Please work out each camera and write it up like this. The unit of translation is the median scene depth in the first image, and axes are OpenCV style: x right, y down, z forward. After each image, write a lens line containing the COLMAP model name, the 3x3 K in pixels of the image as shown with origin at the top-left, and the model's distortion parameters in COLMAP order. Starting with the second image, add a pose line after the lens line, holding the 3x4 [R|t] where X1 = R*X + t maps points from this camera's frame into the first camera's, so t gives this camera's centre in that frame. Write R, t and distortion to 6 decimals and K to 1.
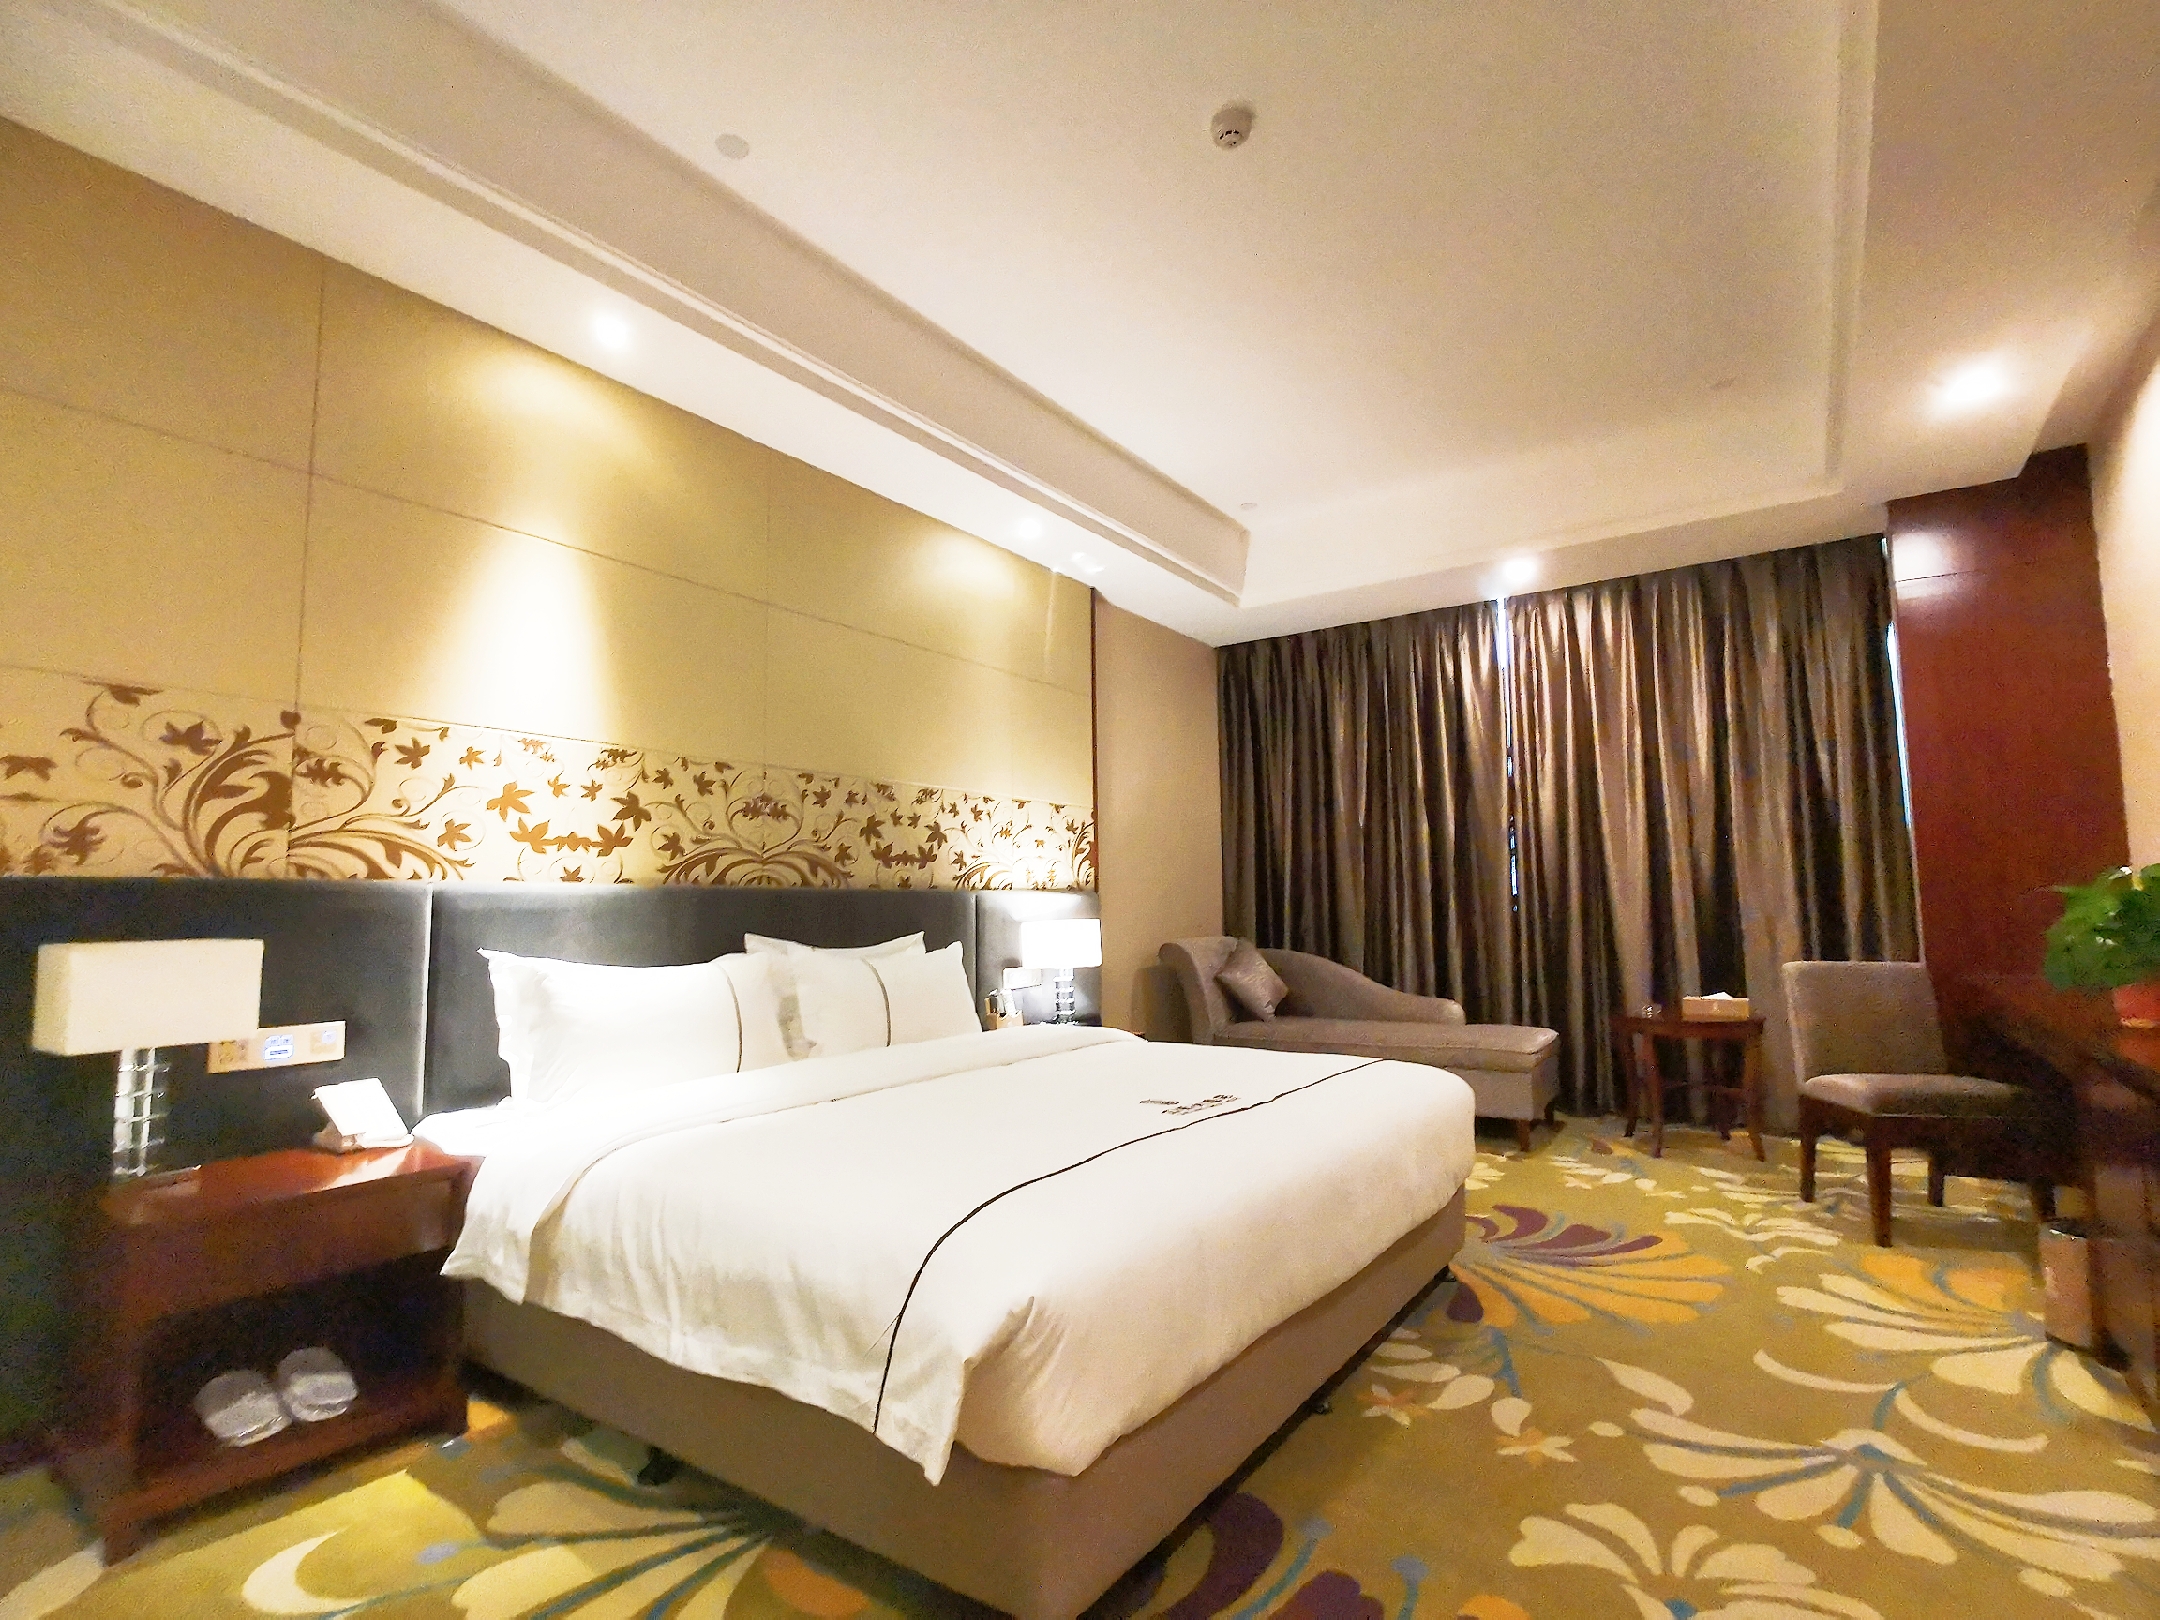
lens RADIAL K [[1053.3, 0, 1080.5], [0, 1053.3, 818.0], [0, 0, 1]] dist [0.002610, -0.012806]
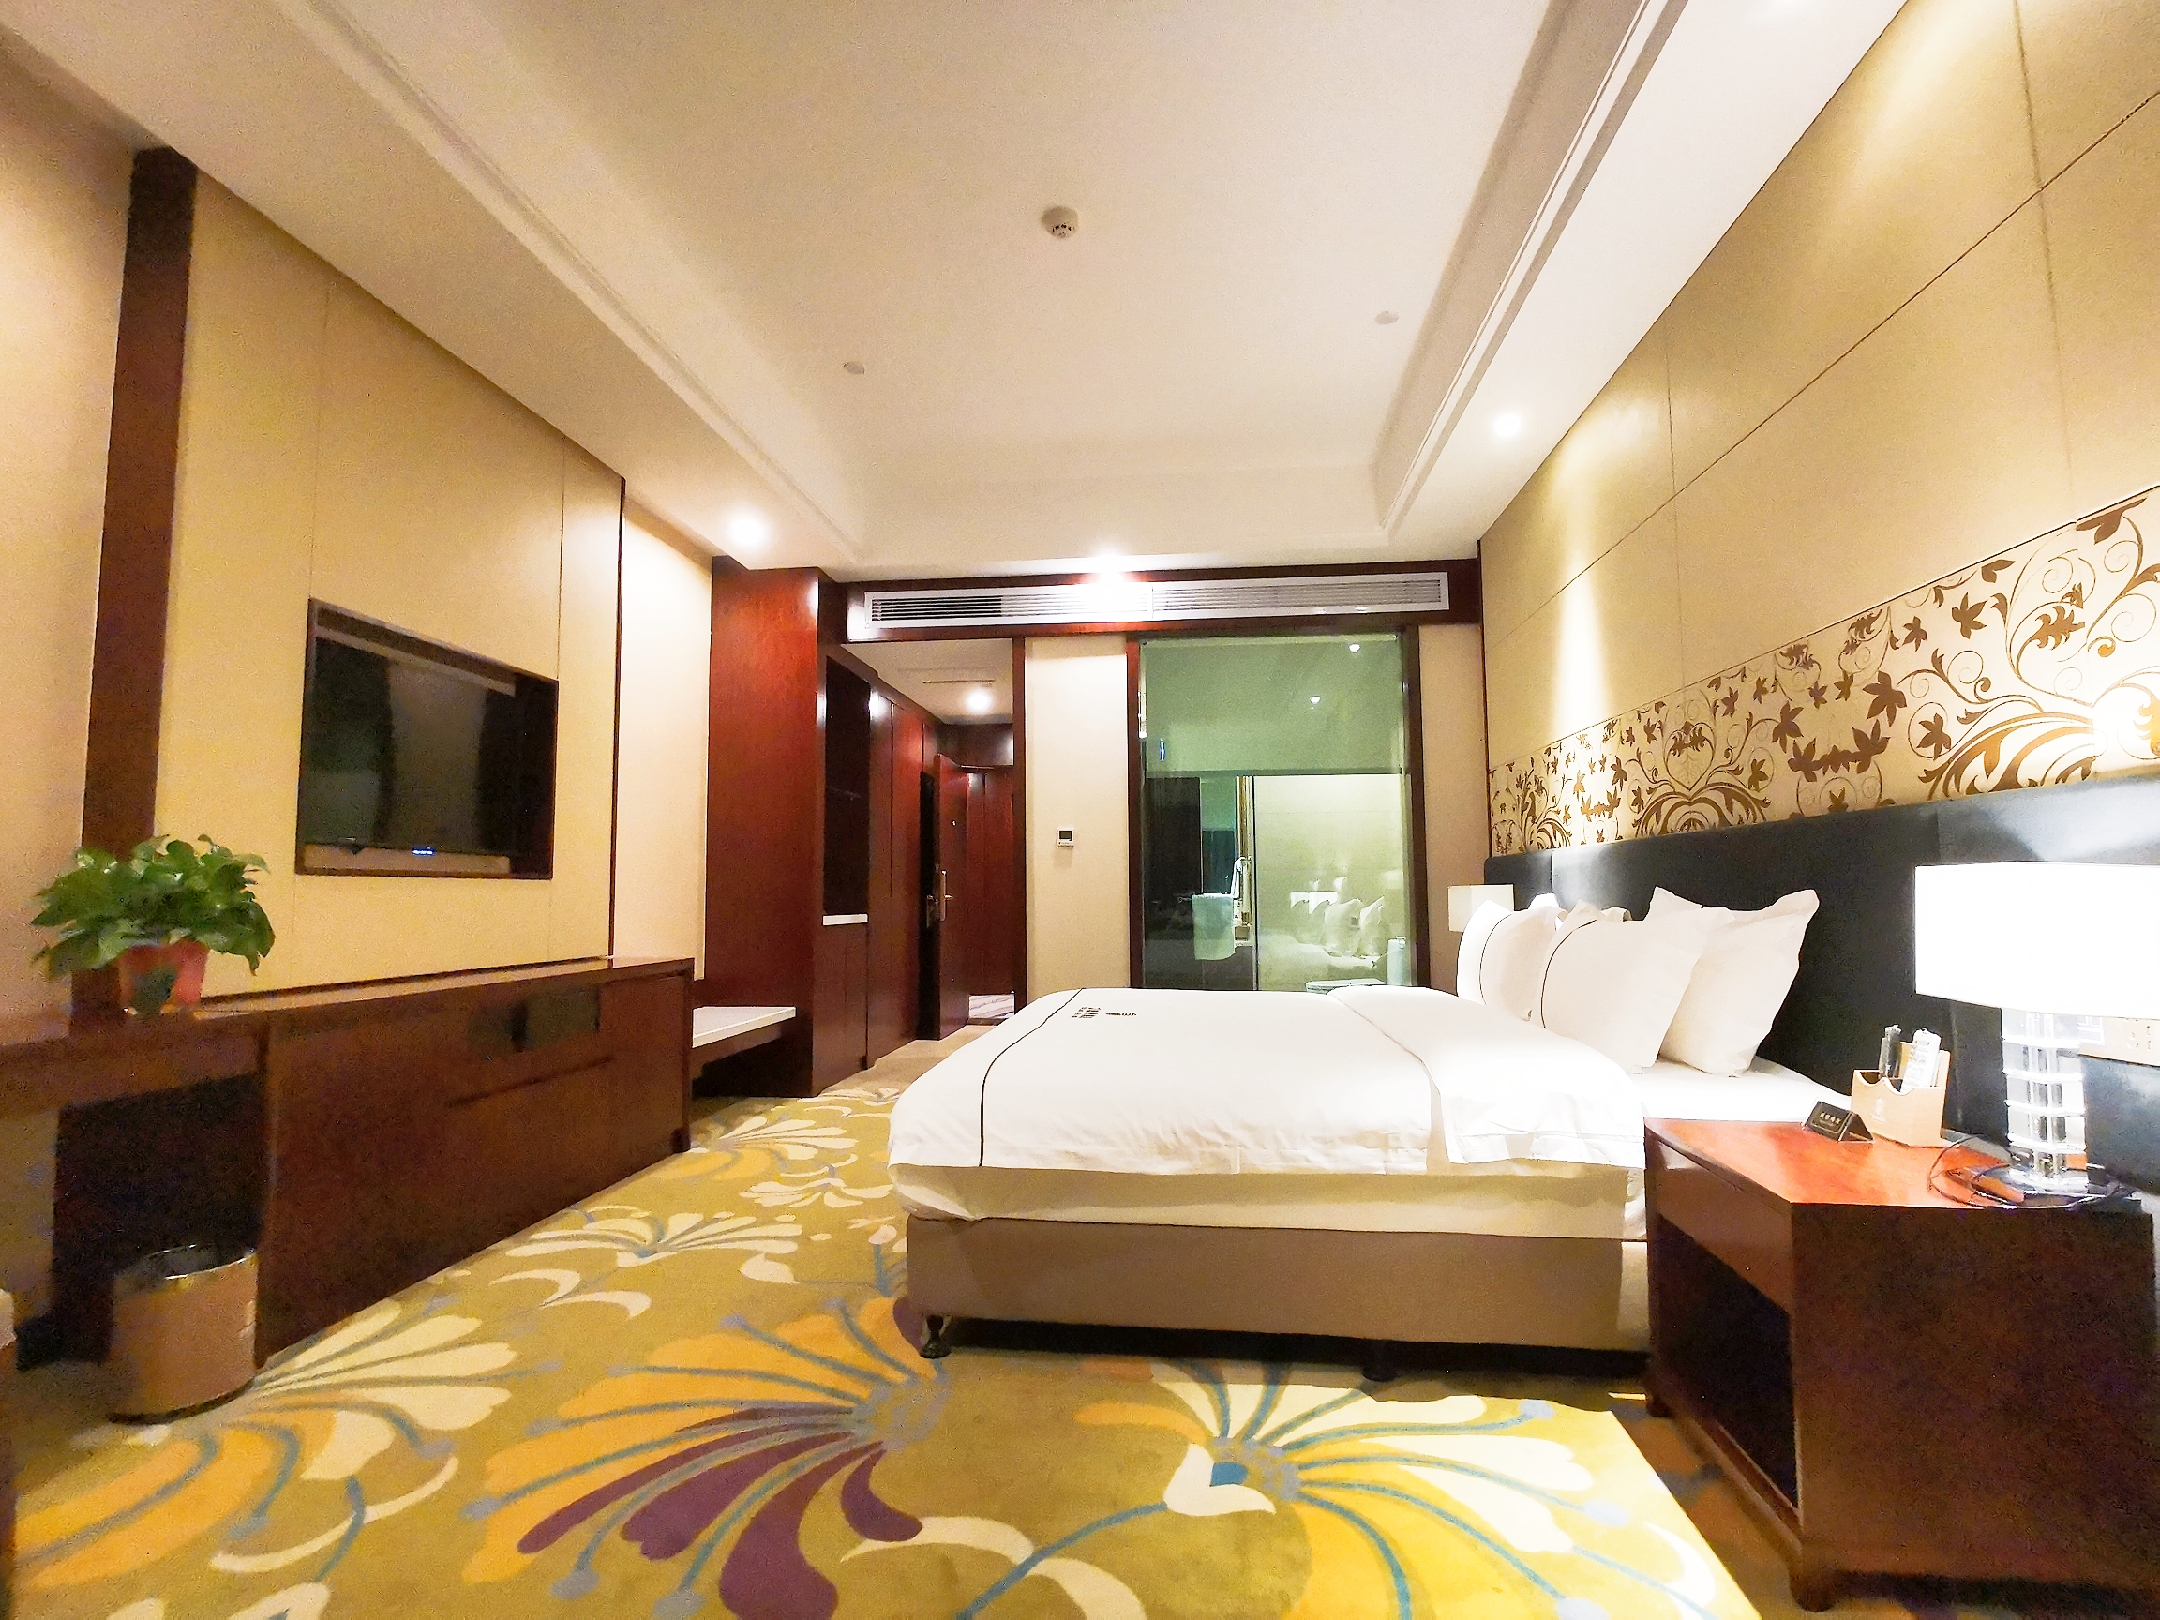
lens RADIAL K [[1053.3, 0, 1080.5], [0, 1053.3, 818.0], [0, 0, 1]] dist [0.002610, -0.012806]
pose [[-0.880953, -0.014998, -0.472966, 0.644966], [0.060555, 0.987707, -0.144112, 0.179132], [0.469314, -0.155597, -0.869215, 1.842704]]
